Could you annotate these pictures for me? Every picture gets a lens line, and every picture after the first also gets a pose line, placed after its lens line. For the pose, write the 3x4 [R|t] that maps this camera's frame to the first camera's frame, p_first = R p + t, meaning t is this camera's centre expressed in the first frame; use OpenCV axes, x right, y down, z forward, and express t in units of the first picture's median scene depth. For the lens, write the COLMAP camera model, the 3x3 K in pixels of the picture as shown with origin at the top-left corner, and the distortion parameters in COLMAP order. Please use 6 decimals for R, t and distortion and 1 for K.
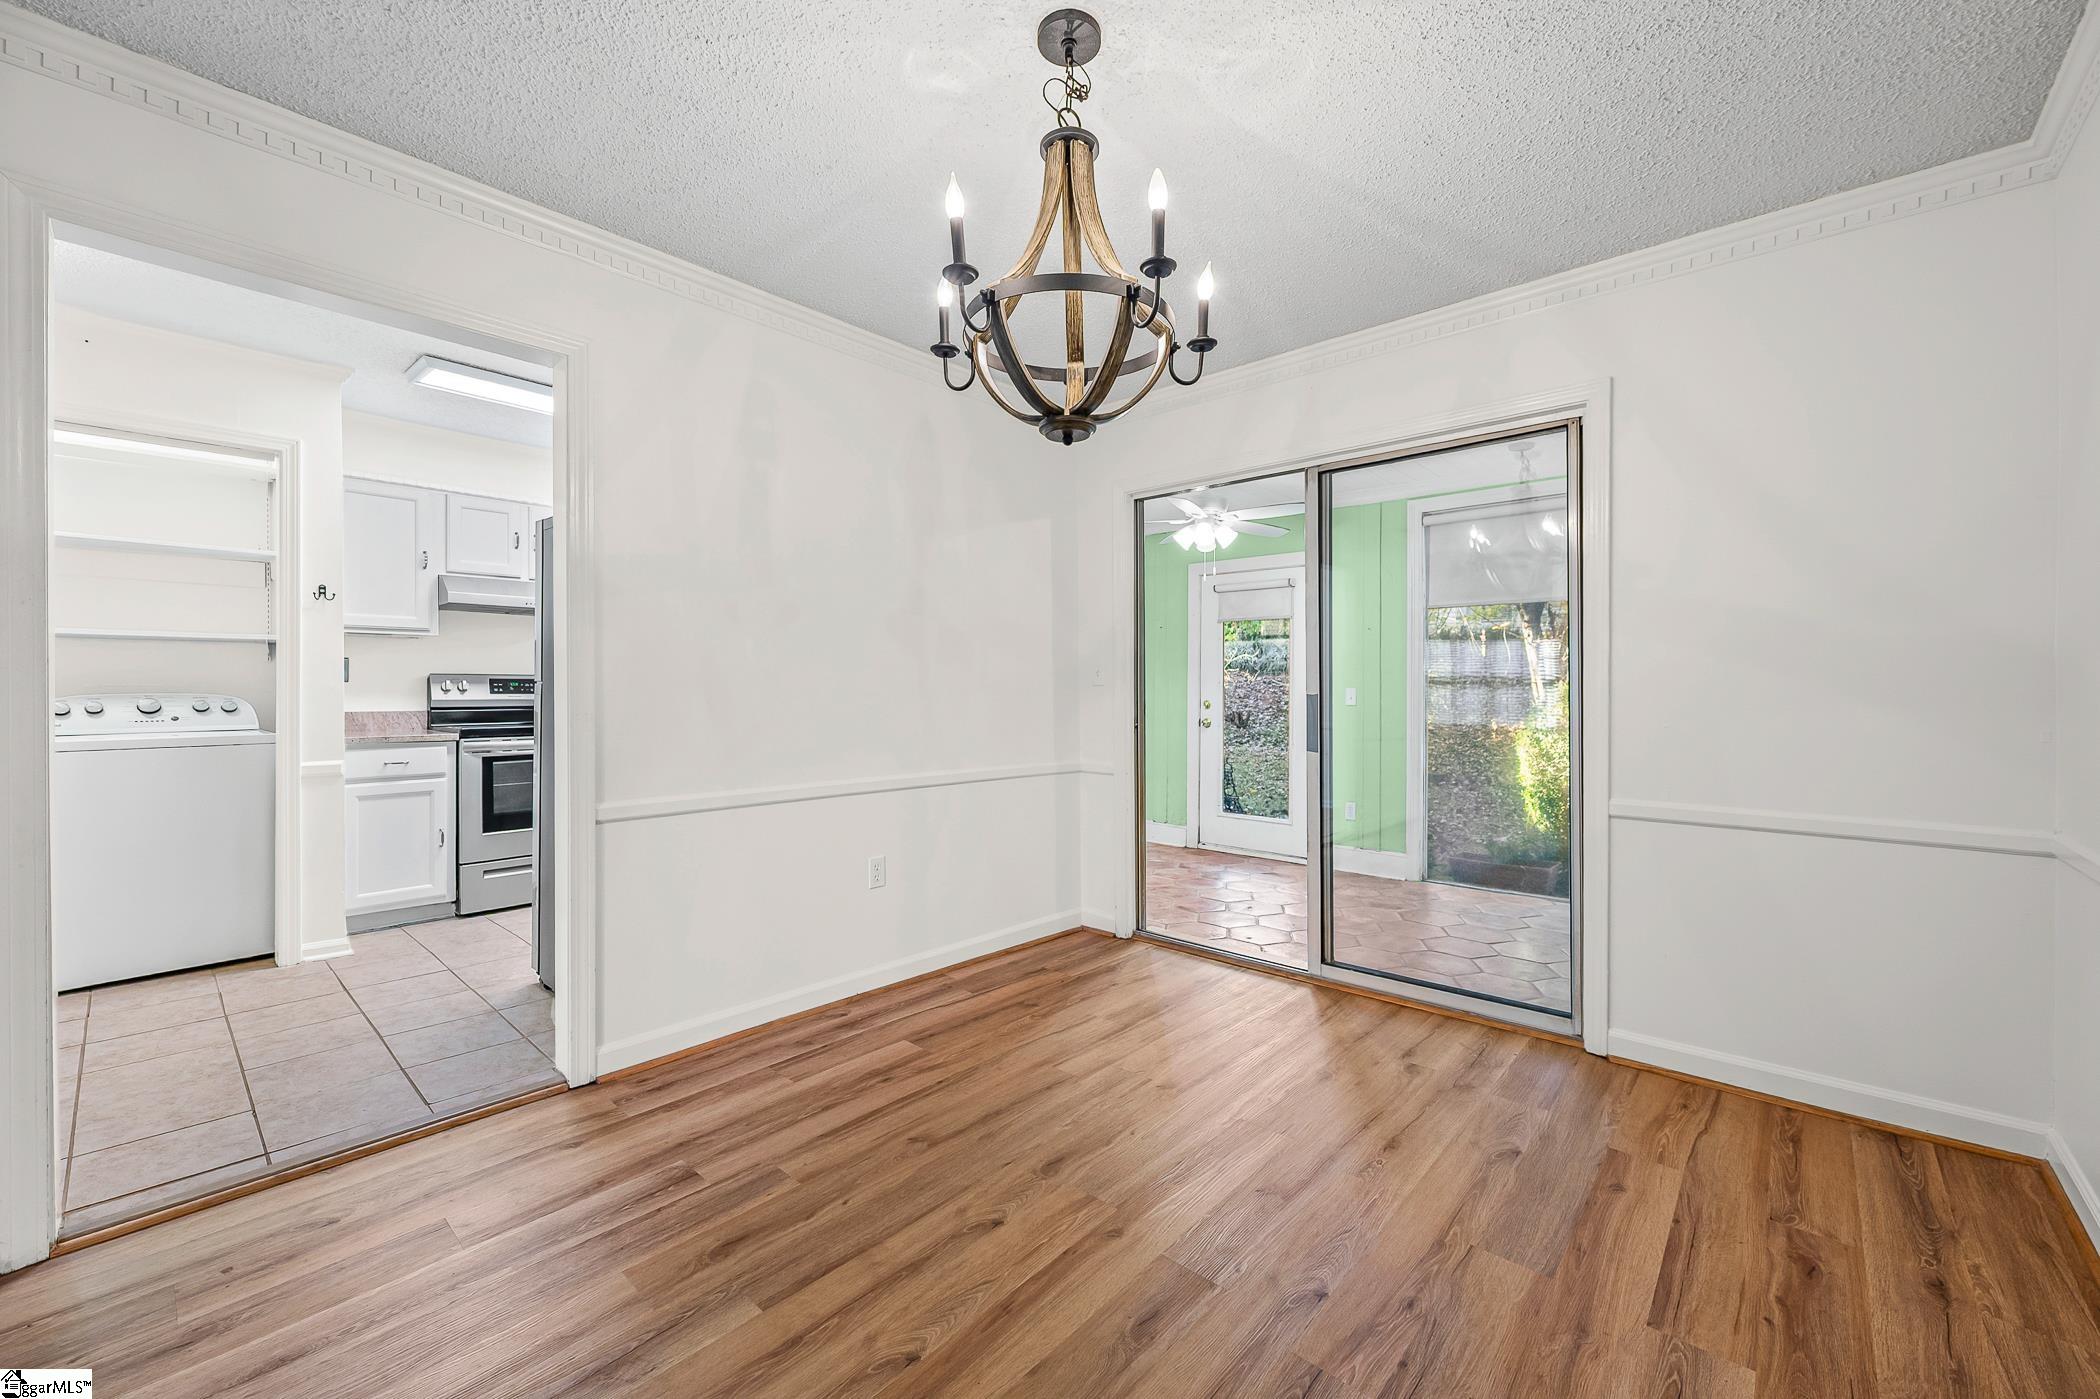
lens RADIAL K [[841.4, 0, 1062.2], [0, 841.4, 683.8], [0, 0, 1]] dist [0.002979, -0.000750]
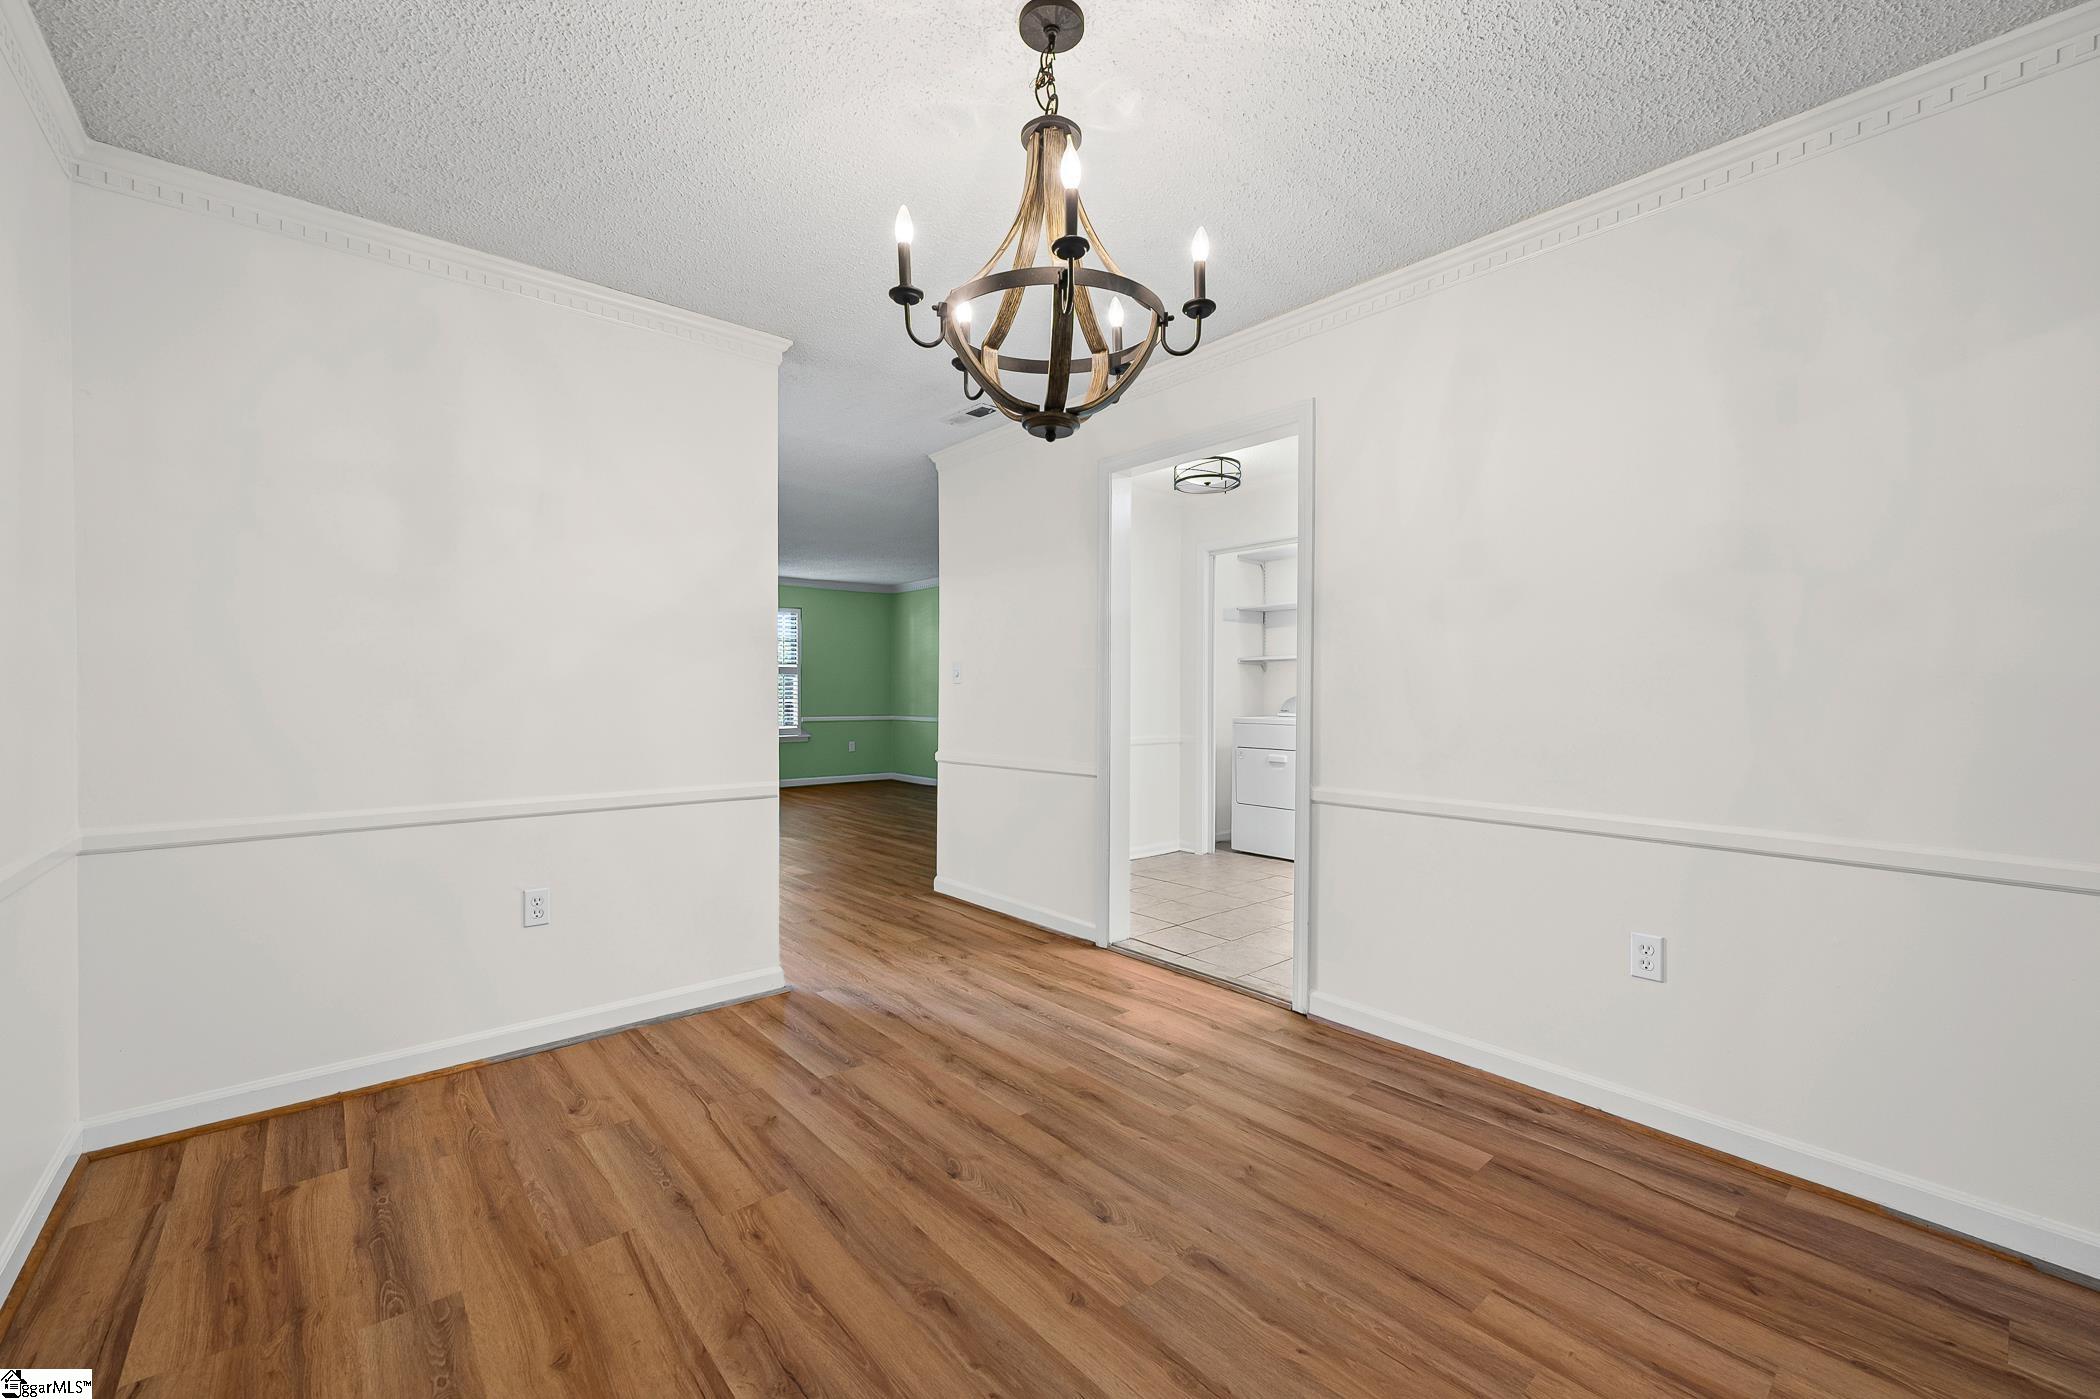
lens RADIAL K [[841.4, 0, 1045.0], [0, 841.4, 679.5], [0, 0, 1]] dist [0.002979, -0.000750]
pose [[-0.137984, -0.013782, -0.990339, 0.695665], [0.005720, 0.999875, -0.014712, 0.005040], [0.990418, -0.007695, -0.137888, 0.791477]]
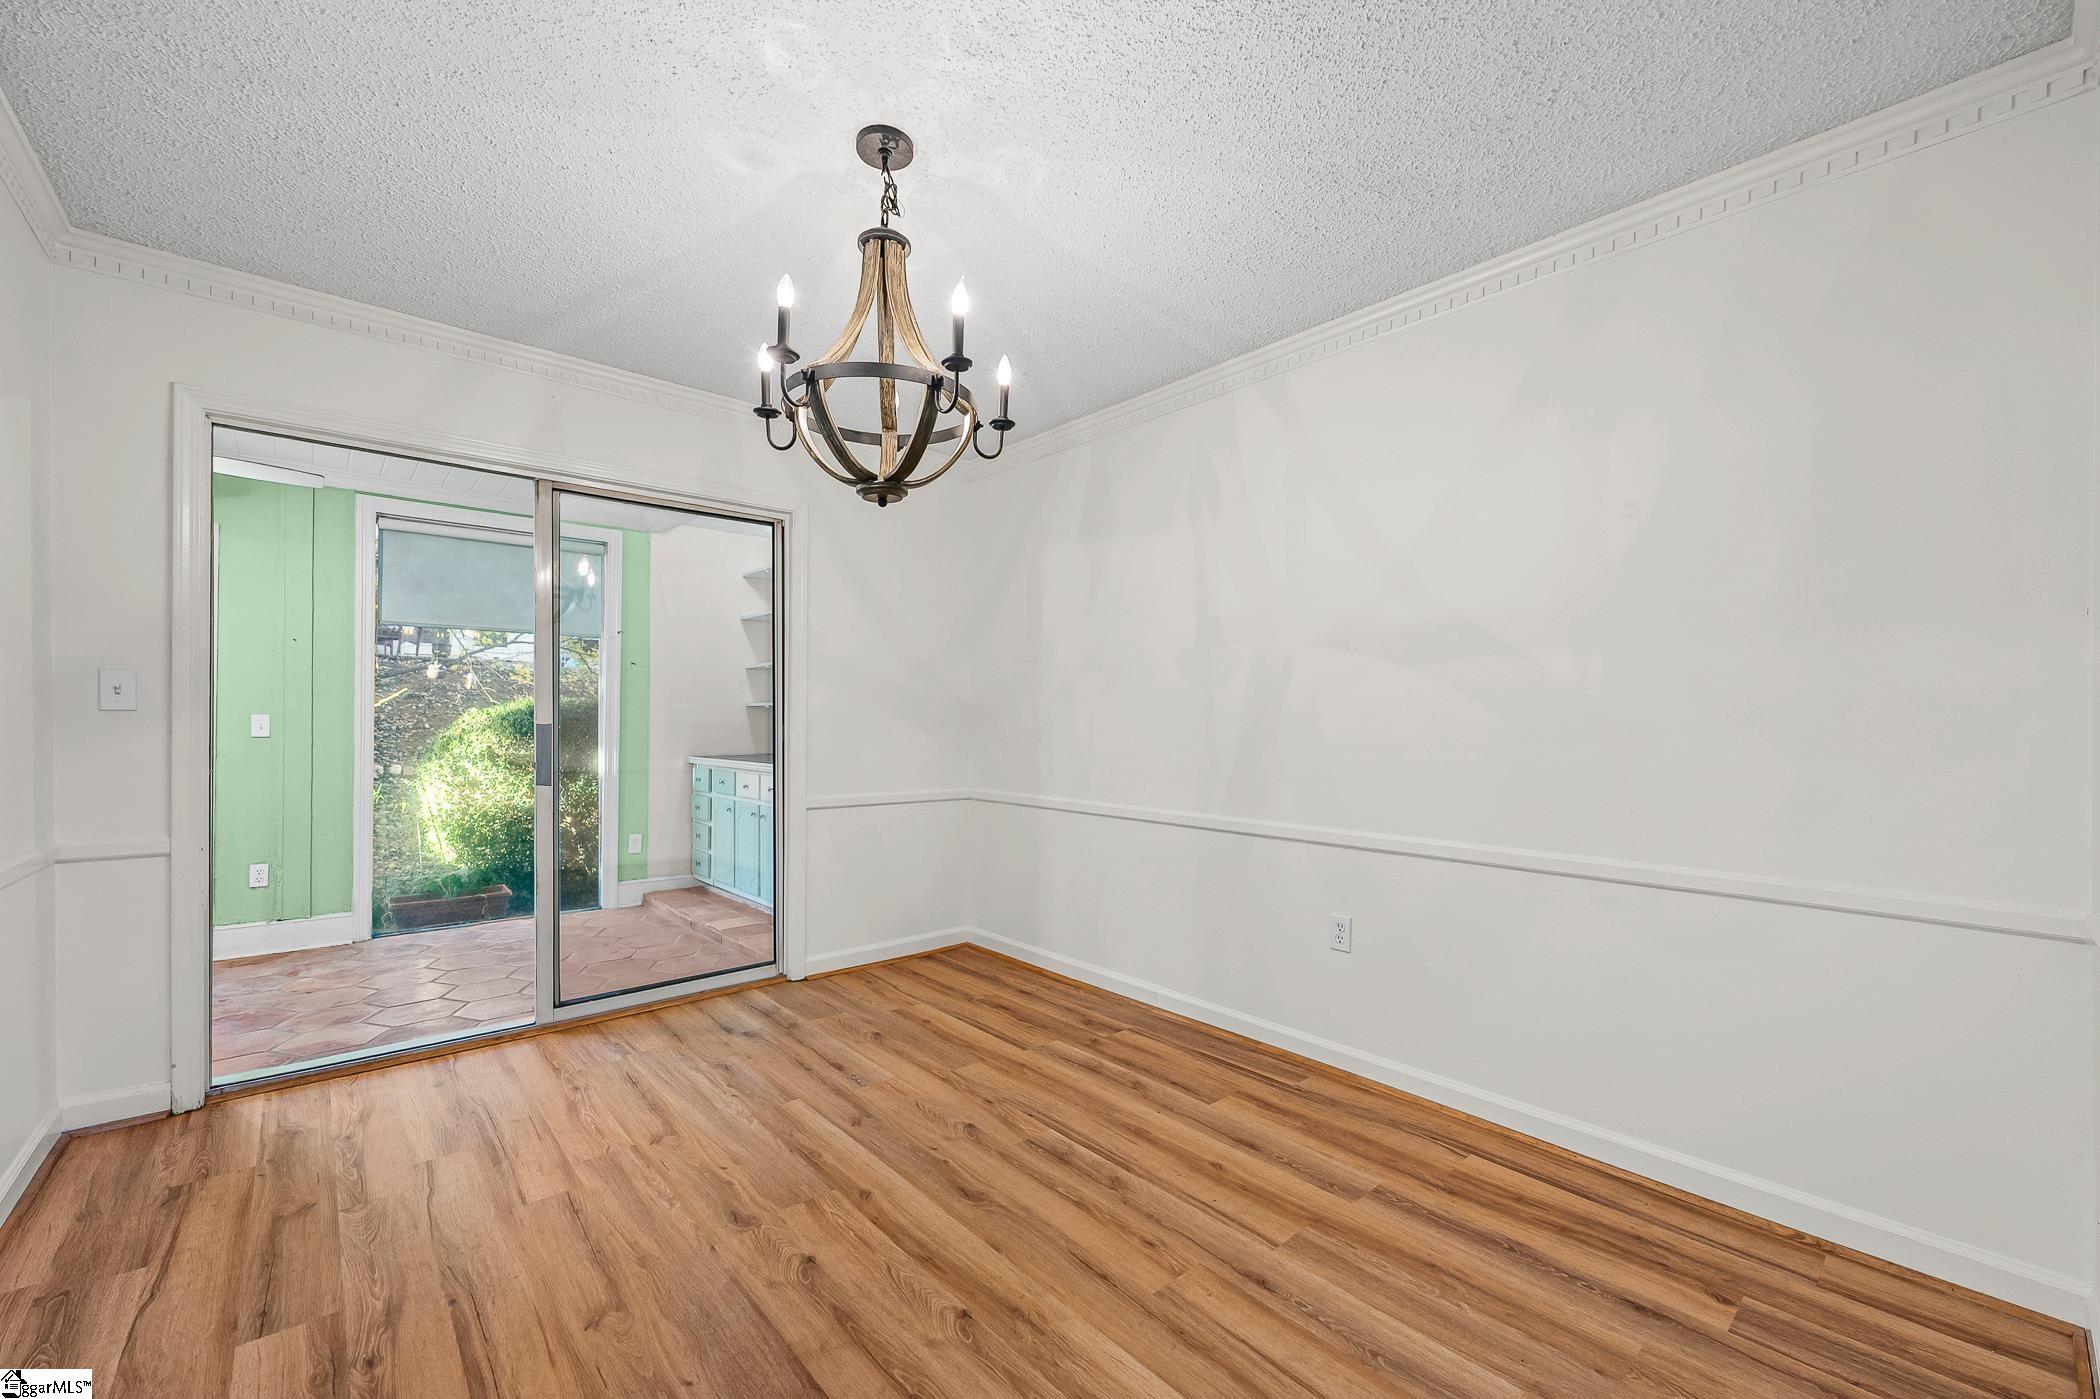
lens RADIAL K [[841.4, 0, 1052.6], [0, 841.4, 716.6], [0, 0, 1]] dist [0.002979, -0.000750]
pose [[0.119289, 0.003365, 0.992854, -0.762518], [-0.013653, 0.999905, -0.001748, -0.003350], [-0.992766, -0.013347, 0.119323, 0.445182]]
